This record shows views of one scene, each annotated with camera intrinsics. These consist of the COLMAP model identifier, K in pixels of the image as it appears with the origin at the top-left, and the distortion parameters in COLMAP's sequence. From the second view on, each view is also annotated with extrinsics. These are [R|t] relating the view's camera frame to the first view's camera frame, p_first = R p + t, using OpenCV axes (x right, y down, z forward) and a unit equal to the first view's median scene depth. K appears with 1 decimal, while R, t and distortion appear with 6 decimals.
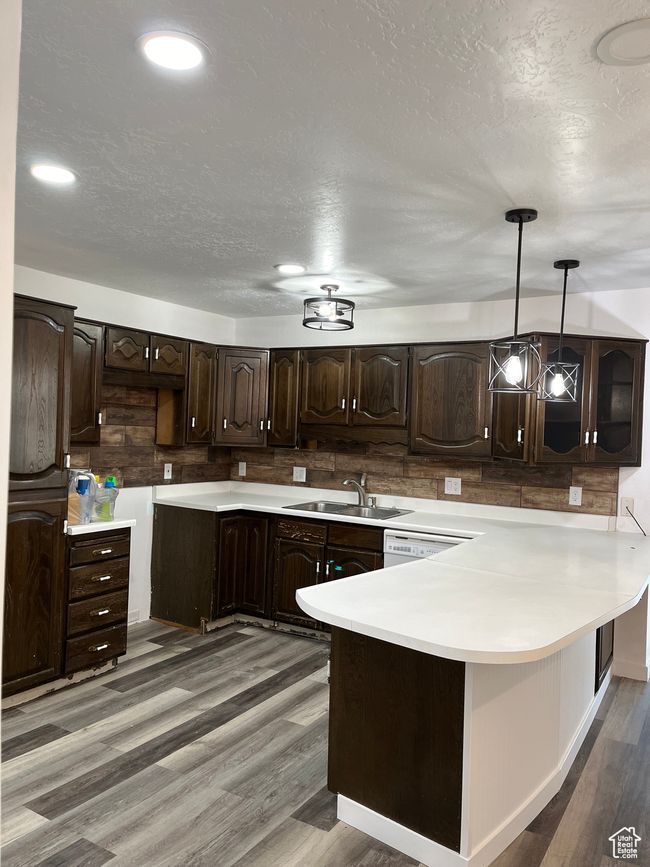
lens RADIAL K [[659.8, 0, 329.0], [0, 659.8, 435.1], [0, 0, 1]] dist [0.059389, -0.069124]
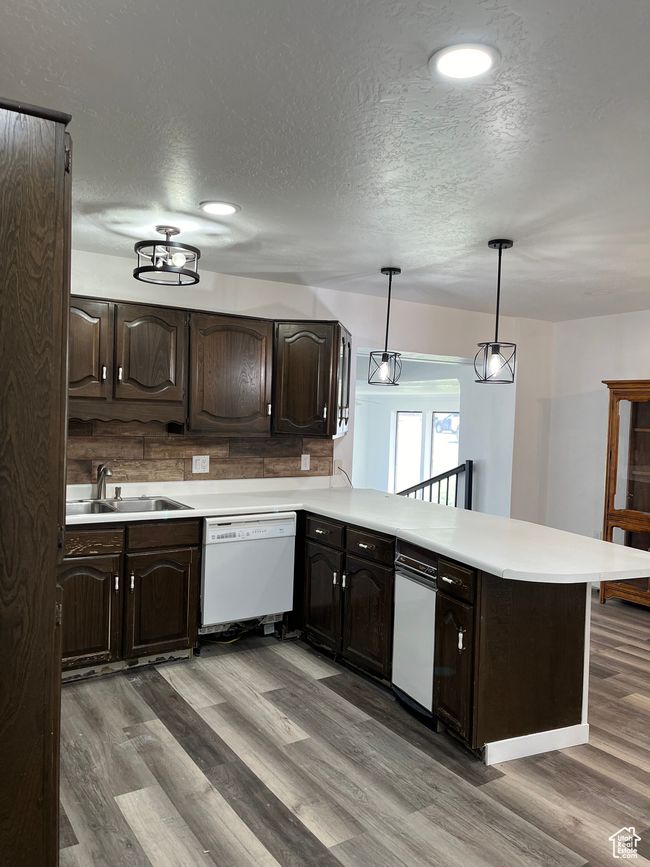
lens RADIAL K [[659.8, 0, 329.0], [0, 659.8, 435.1], [0, 0, 1]] dist [0.059389, -0.069124]
pose [[0.433631, -0.051015, 0.899645, -0.652045], [-0.003049, 0.998307, 0.058080, -0.023207], [-0.901086, -0.027928, 0.432741, 0.470268]]
